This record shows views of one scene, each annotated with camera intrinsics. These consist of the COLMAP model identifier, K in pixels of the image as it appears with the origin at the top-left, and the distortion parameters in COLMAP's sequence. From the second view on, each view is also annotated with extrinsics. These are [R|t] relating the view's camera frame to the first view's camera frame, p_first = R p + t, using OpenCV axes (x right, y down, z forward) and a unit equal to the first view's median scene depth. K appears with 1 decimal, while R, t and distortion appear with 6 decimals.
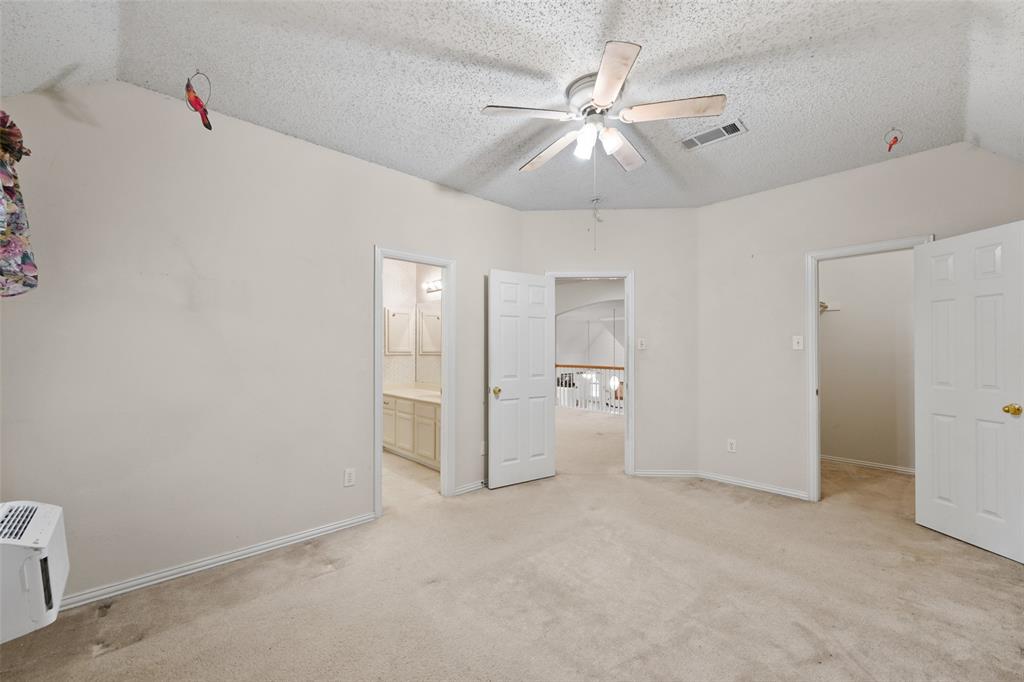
lens RADIAL K [[411.7, 0, 511.5], [0, 411.7, 345.6], [0, 0, 1]] dist [0.001656, 0.000233]
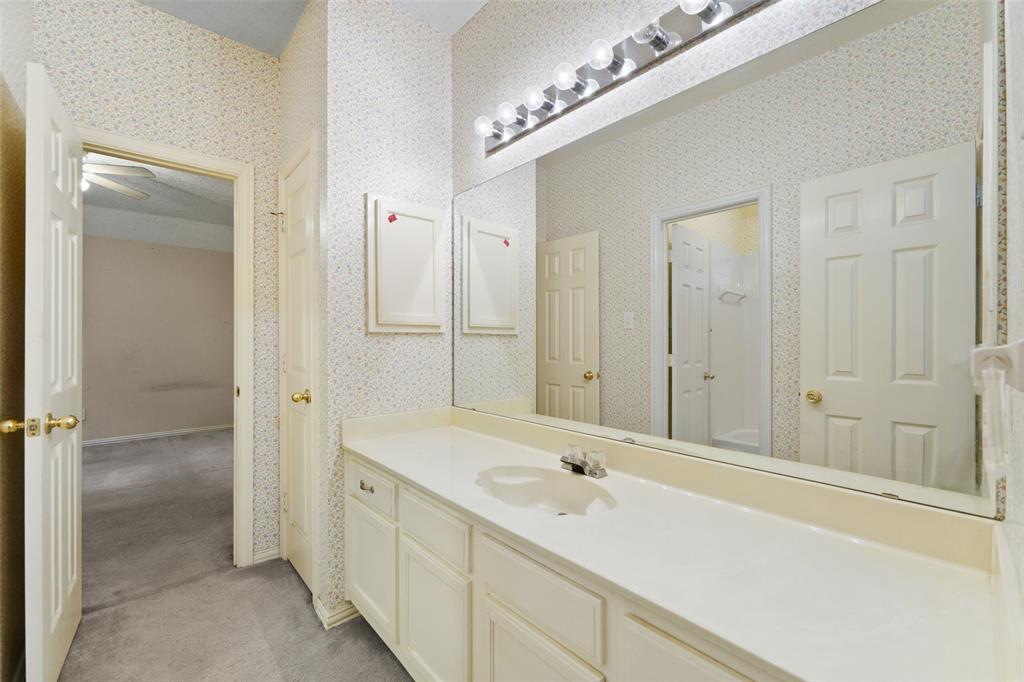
lens RADIAL K [[411.7, 0, 509.6], [0, 411.7, 343.9], [0, 0, 1]] dist [0.001656, 0.000233]
pose [[0.999480, -0.000599, -0.032239, -0.168552], [0.001097, 0.999880, 0.015443, 0.025631], [0.032226, -0.015471, 0.999361, 0.627001]]
